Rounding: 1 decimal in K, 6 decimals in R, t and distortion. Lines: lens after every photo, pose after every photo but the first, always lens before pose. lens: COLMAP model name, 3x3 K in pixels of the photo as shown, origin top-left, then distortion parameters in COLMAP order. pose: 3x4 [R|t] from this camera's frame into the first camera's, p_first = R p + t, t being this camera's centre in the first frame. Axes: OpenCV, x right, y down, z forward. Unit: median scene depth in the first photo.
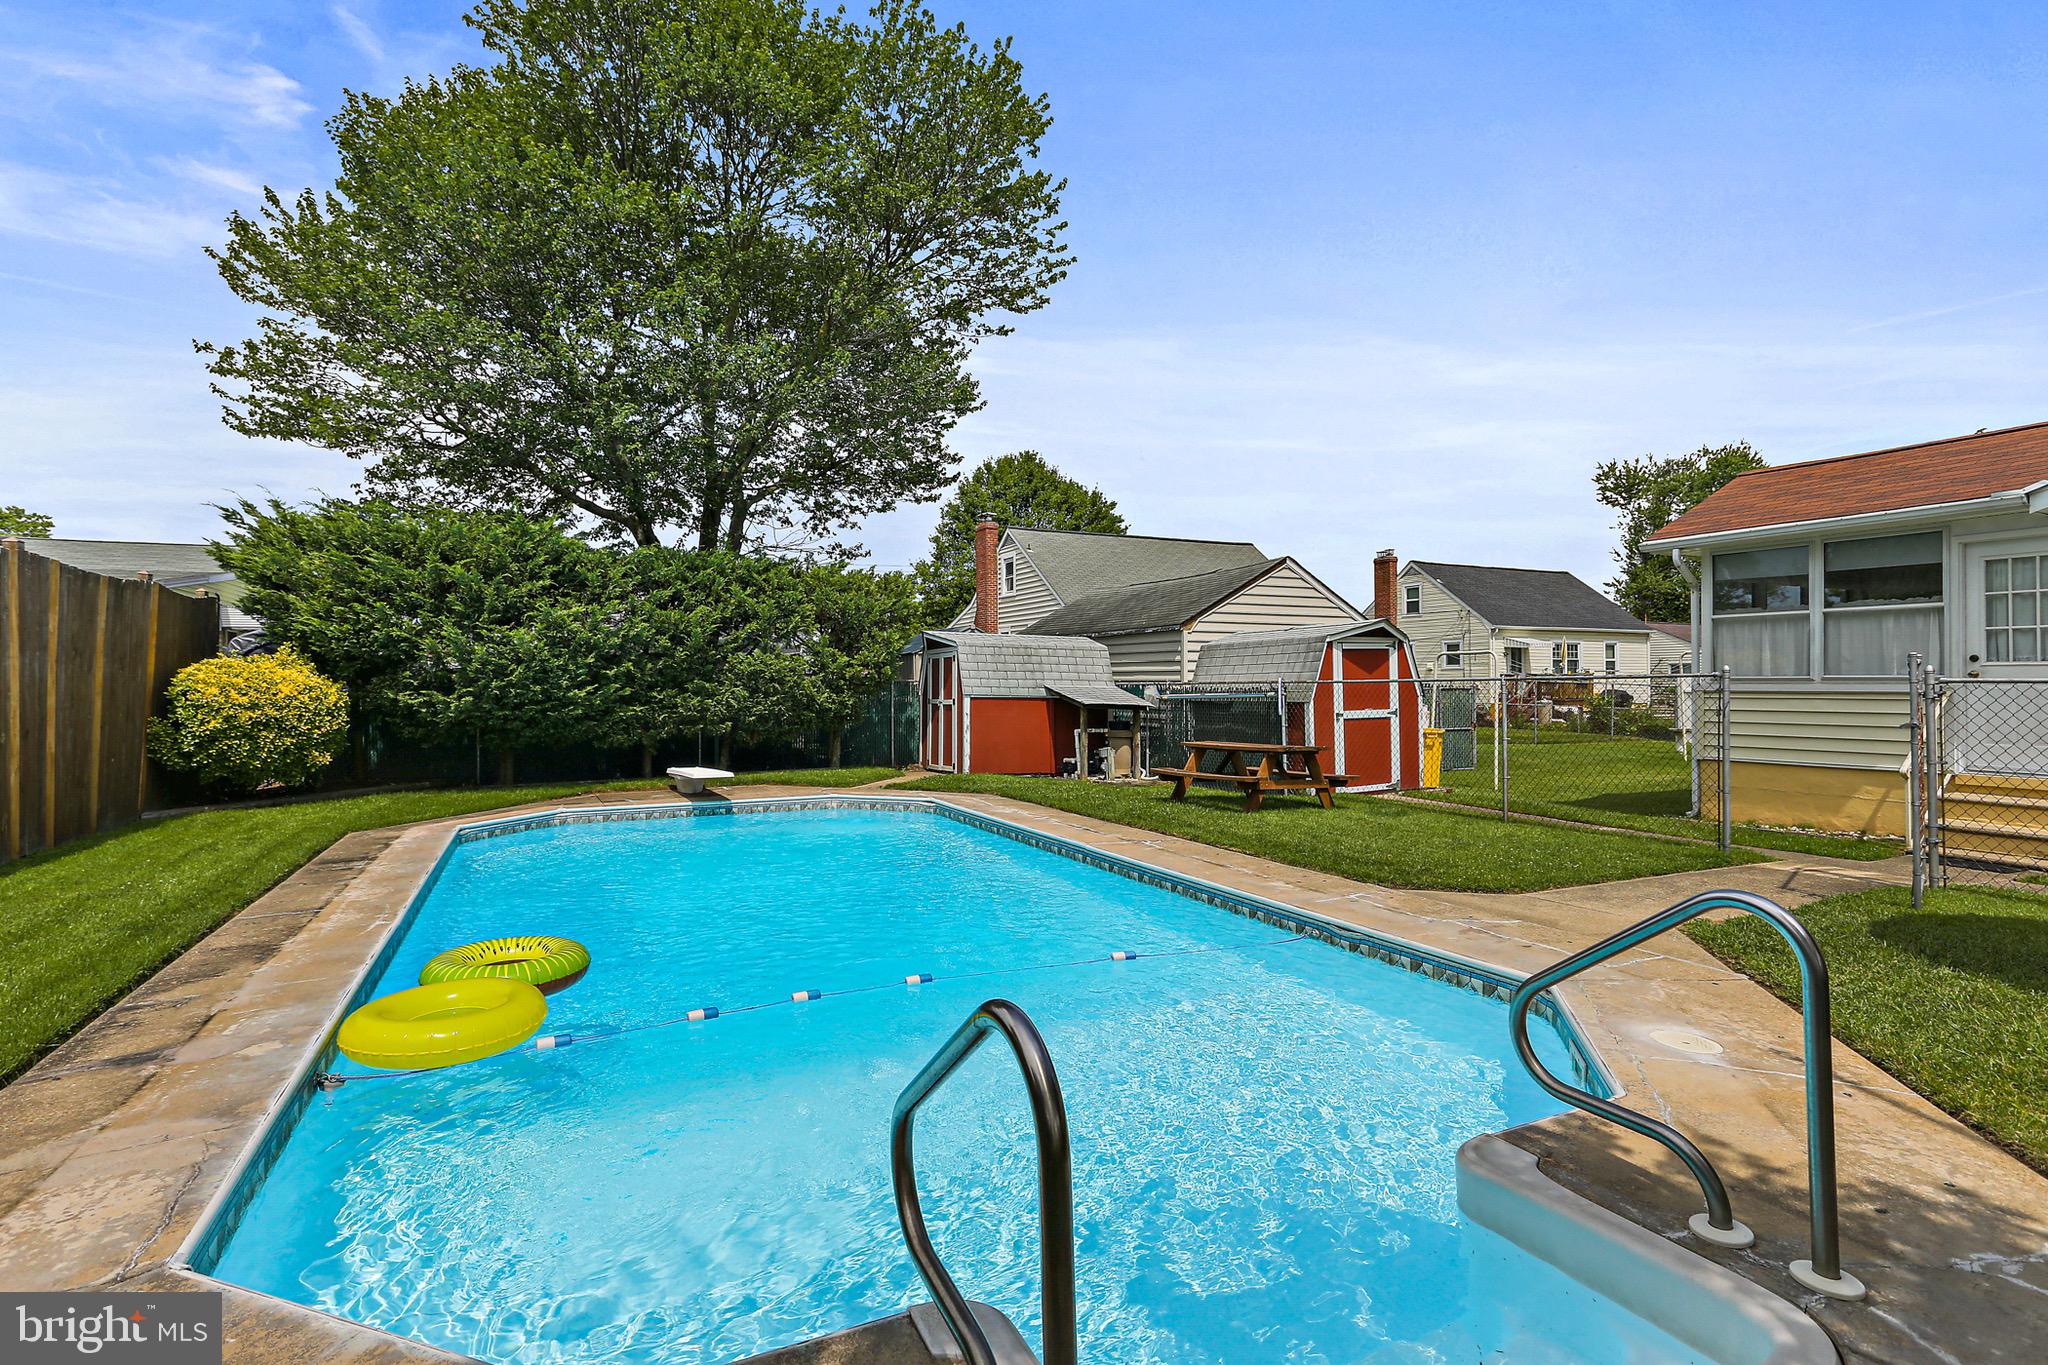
lens RADIAL K [[976.4, 0, 1024.0], [0, 976.4, 682.5], [0, 0, 1]] dist [-0.016220, -0.000080]
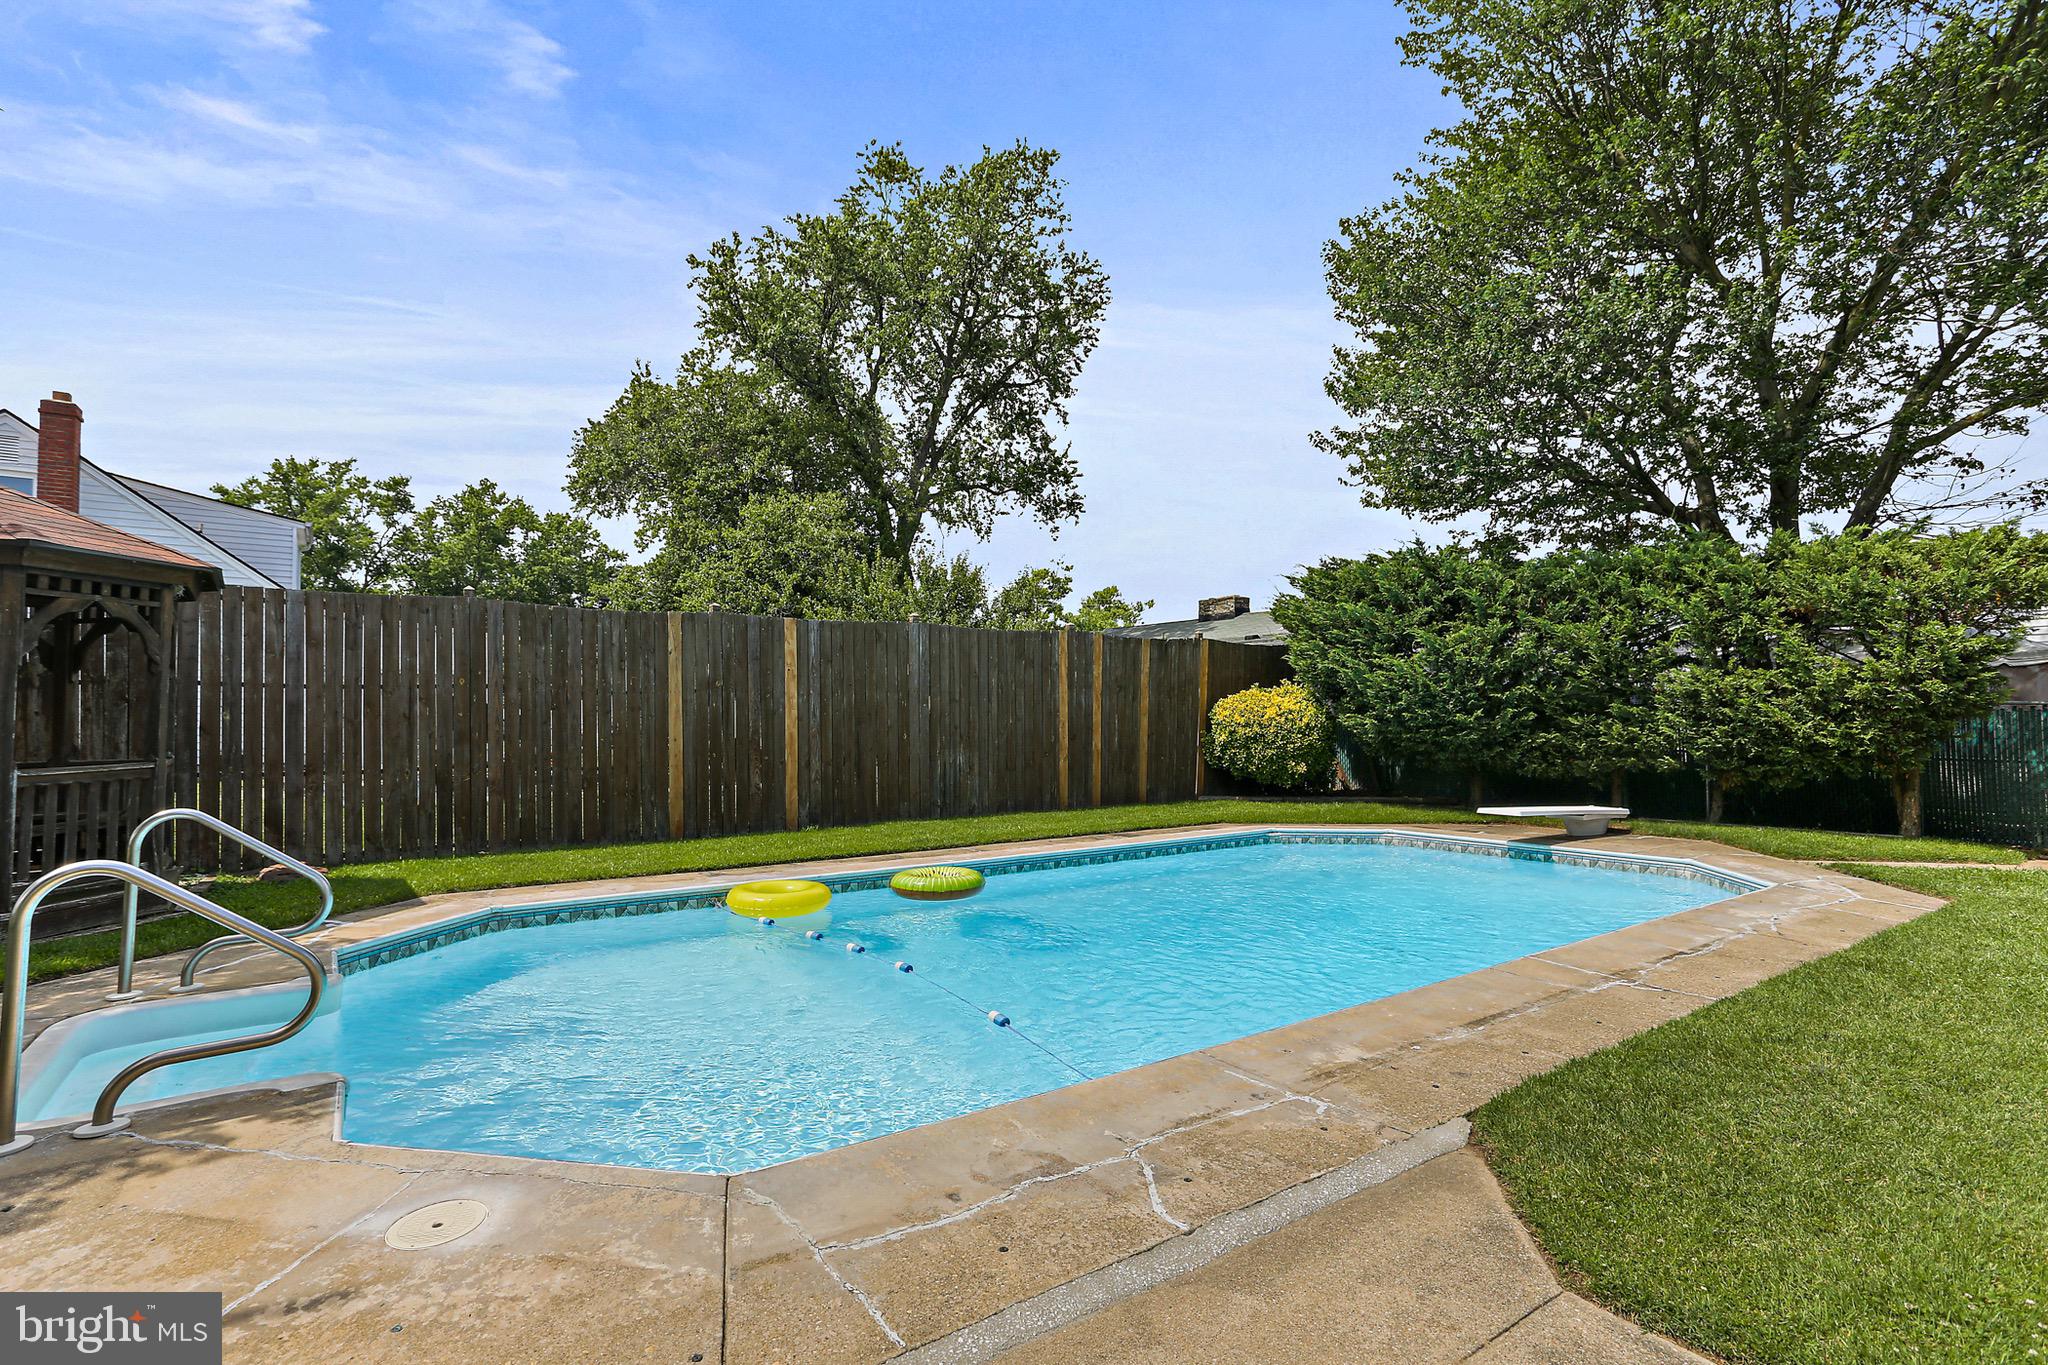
lens RADIAL K [[997.5, 0, 1021.6], [0, 997.5, 723.2], [0, 0, 1]] dist [0.000827, 0.000775]
pose [[0.153625, 0.013874, -0.988032, 0.498511], [0.001796, 0.999896, 0.014320, 0.001885], [0.988128, -0.003975, 0.153585, 0.448863]]
